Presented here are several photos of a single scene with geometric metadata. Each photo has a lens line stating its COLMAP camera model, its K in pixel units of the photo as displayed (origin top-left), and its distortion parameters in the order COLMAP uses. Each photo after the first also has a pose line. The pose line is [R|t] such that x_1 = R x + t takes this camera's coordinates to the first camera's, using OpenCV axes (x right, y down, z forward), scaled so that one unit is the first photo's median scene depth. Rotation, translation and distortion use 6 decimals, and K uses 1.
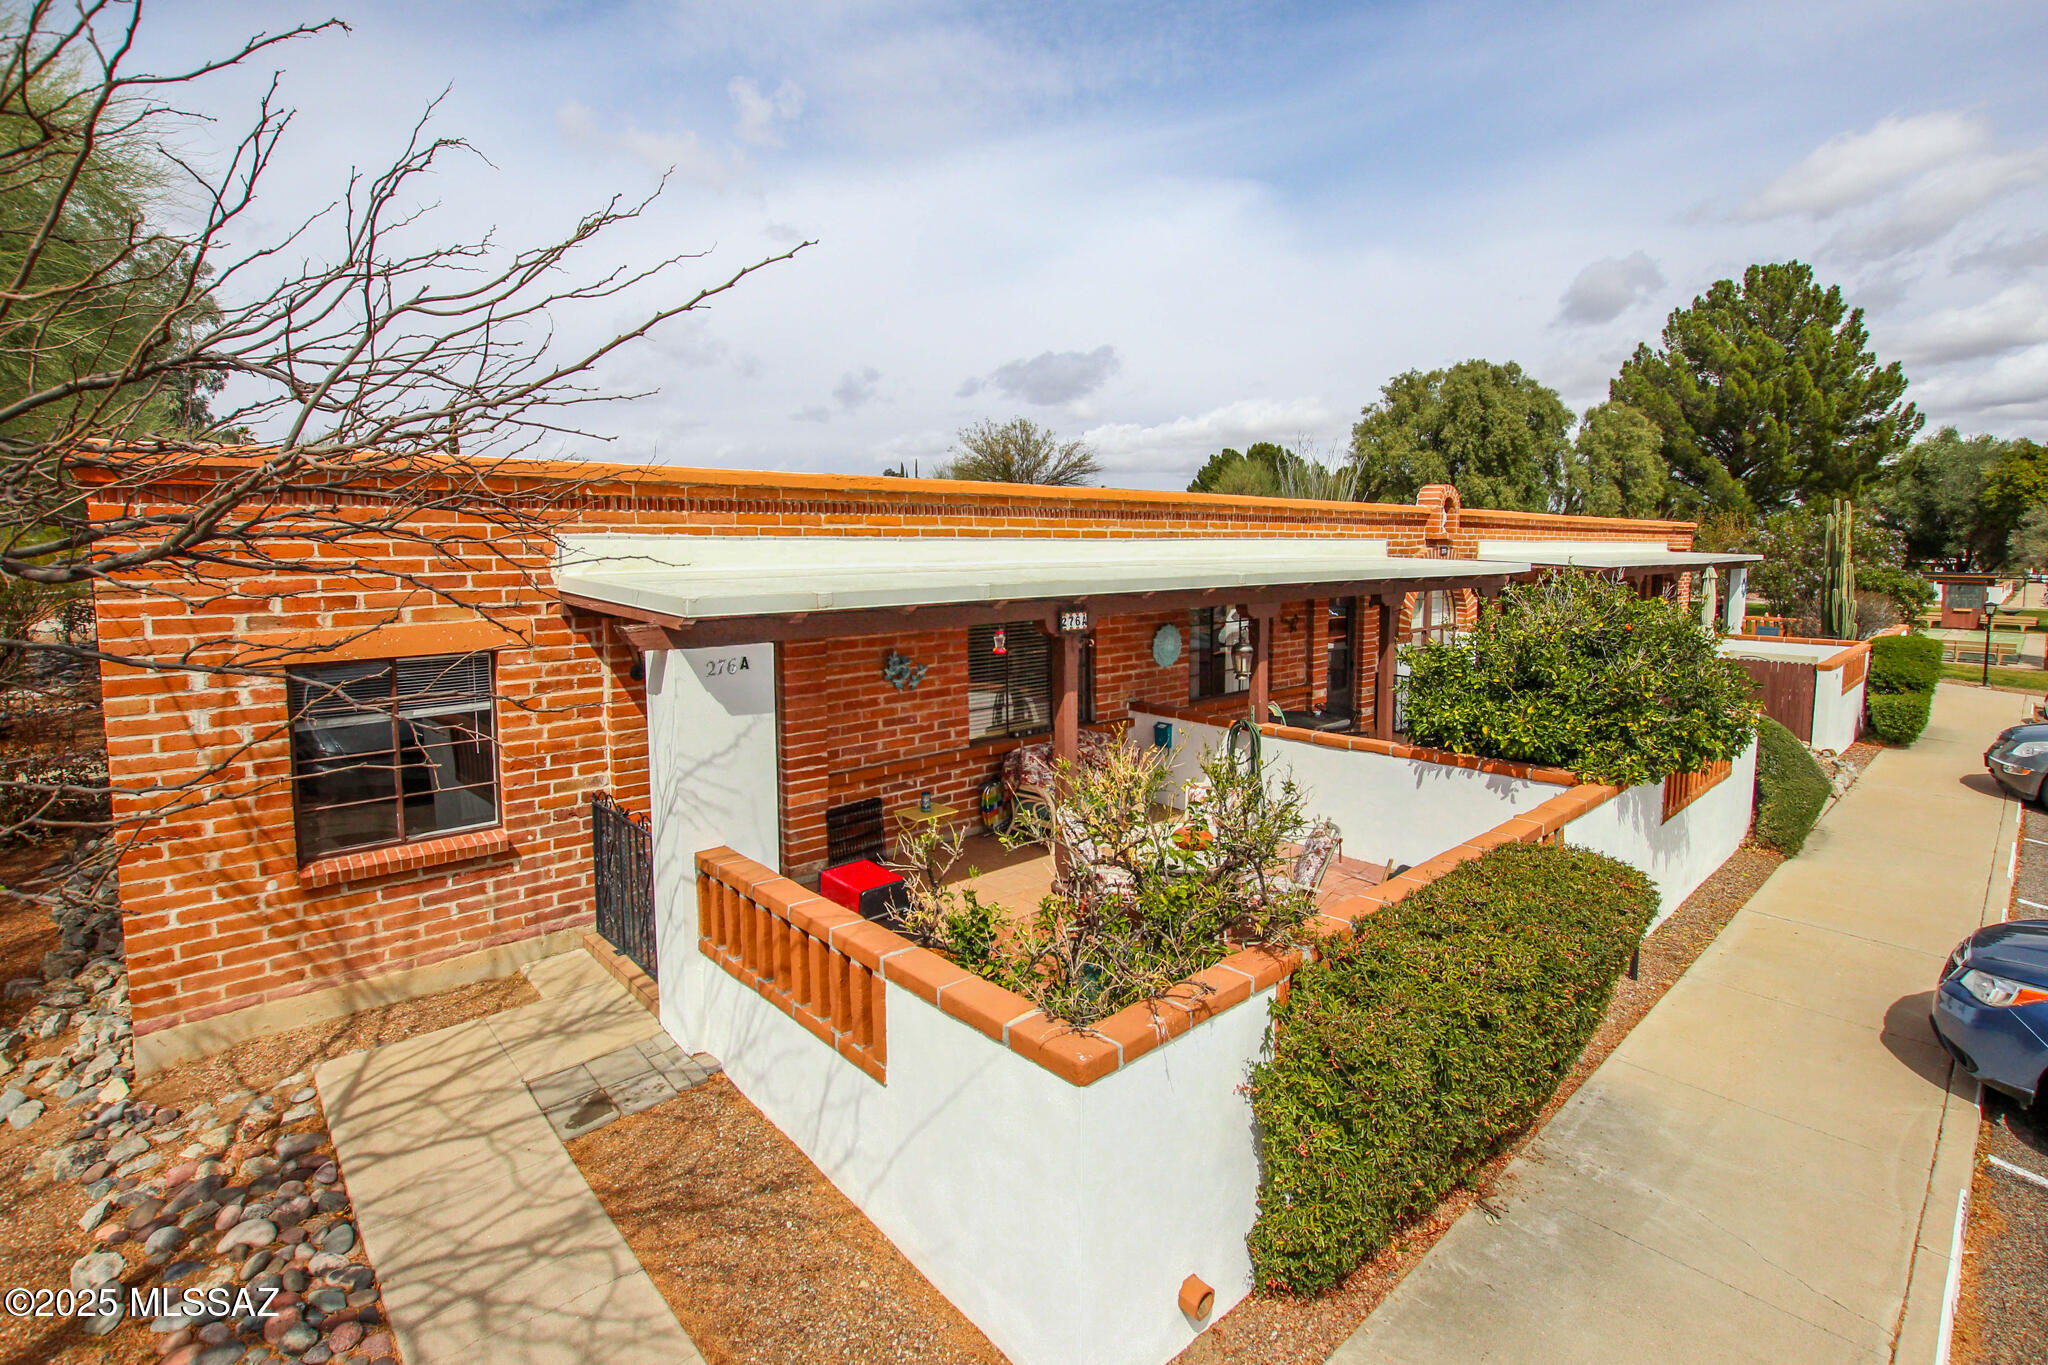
lens RADIAL K [[1002.5, 0, 1026.4], [0, 1002.5, 671.5], [0, 0, 1]] dist [-0.032952, -0.000339]
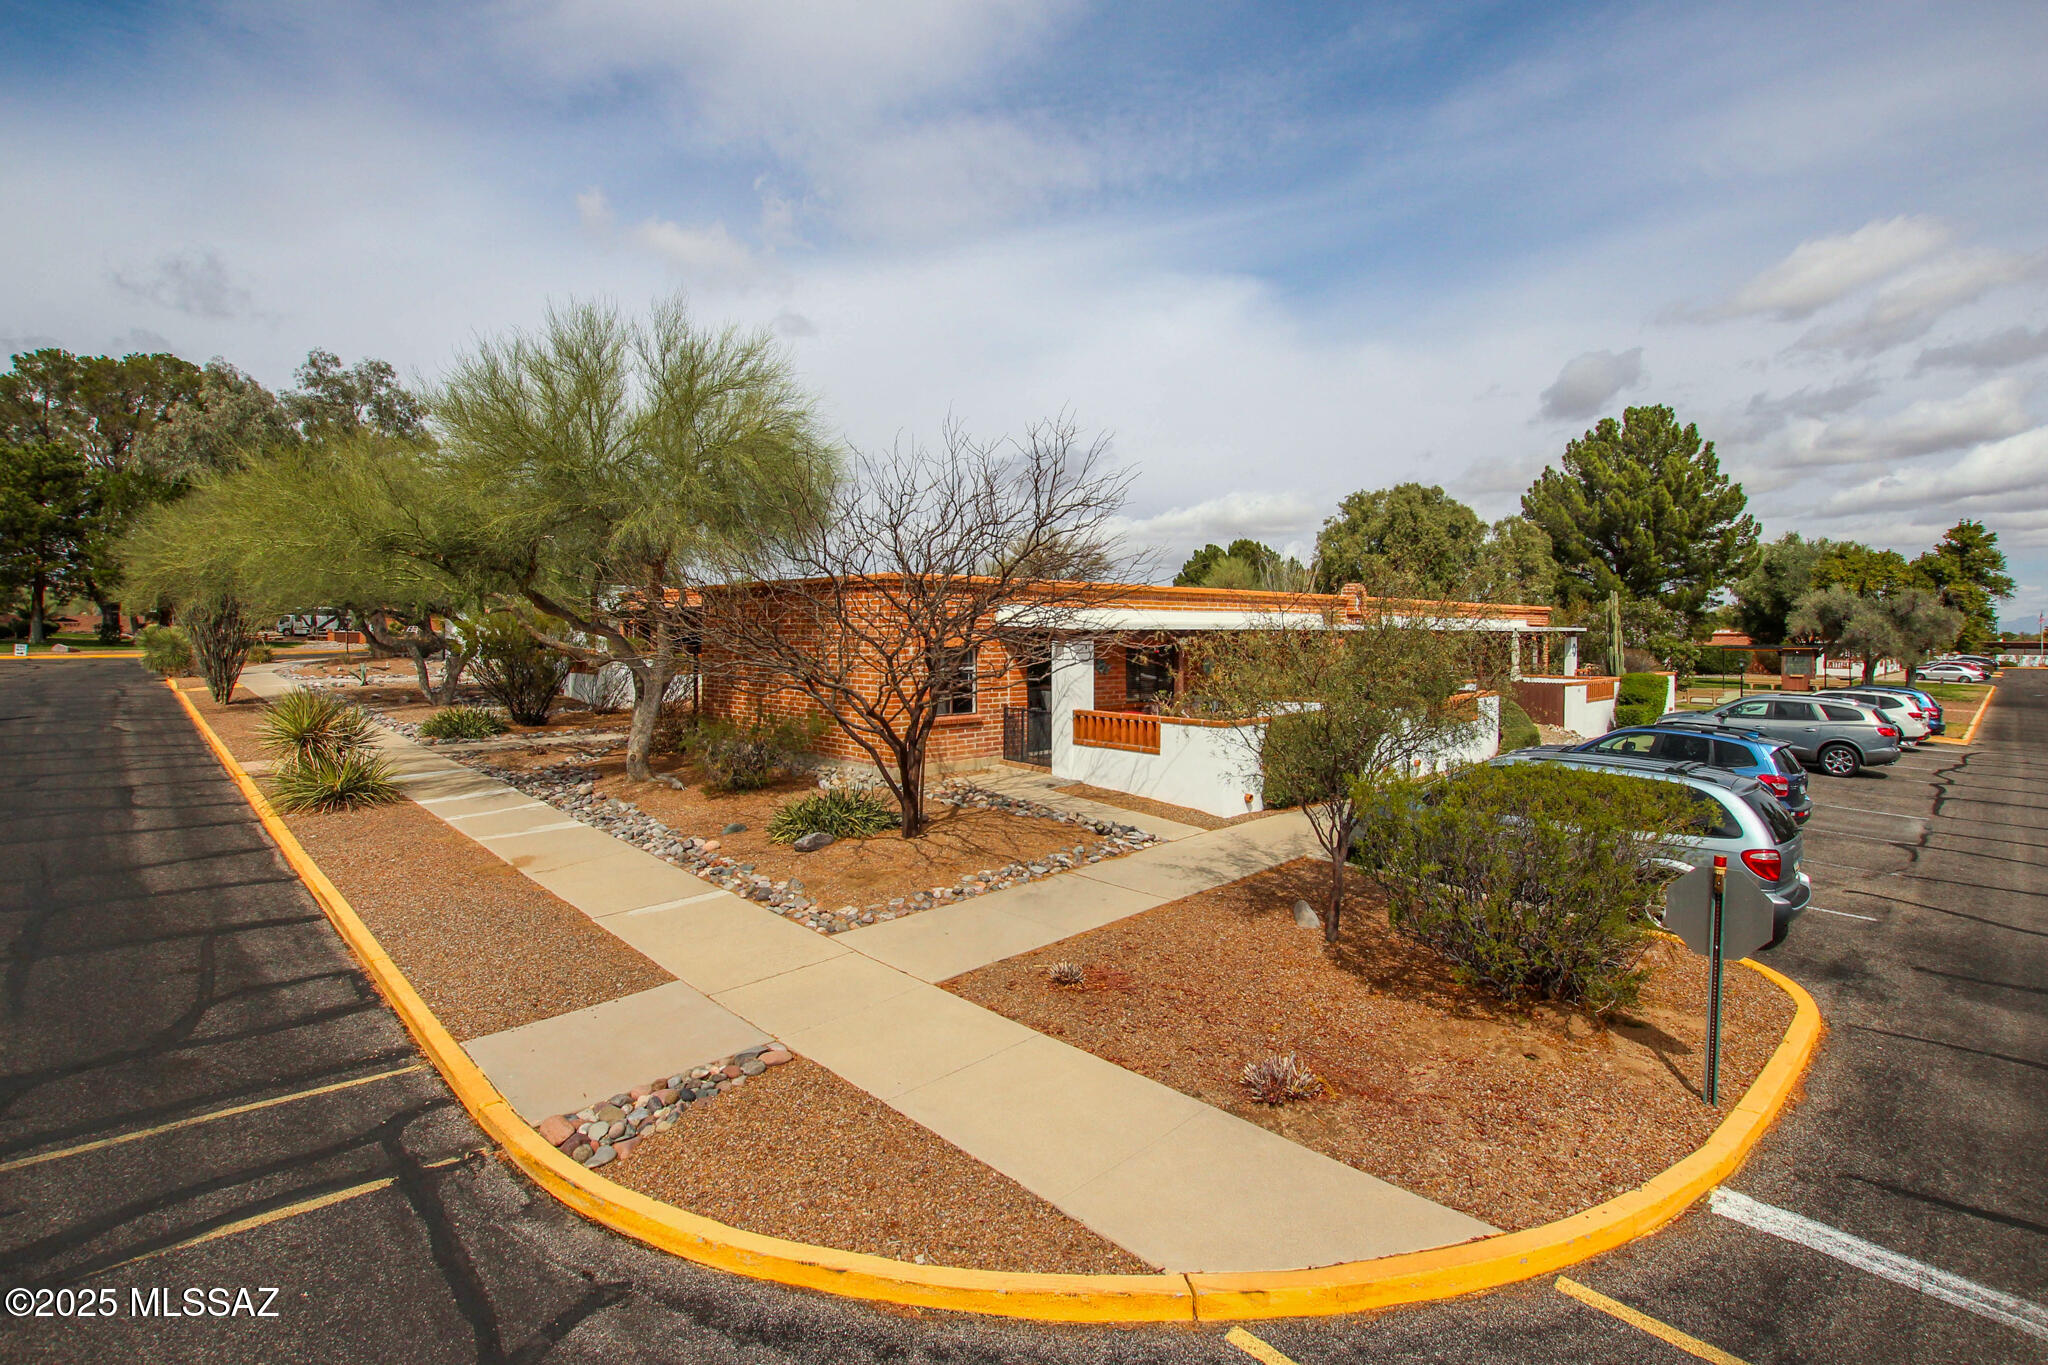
lens RADIAL K [[1002.5, 0, 1022.5], [0, 1002.5, 689.9], [0, 0, 1]] dist [-0.032952, -0.000339]
pose [[0.999889, -0.000052, 0.014912, -0.067959], [0.001106, 0.997499, -0.070666, 0.043035], [-0.014871, 0.070674, 0.997389, -0.256241]]
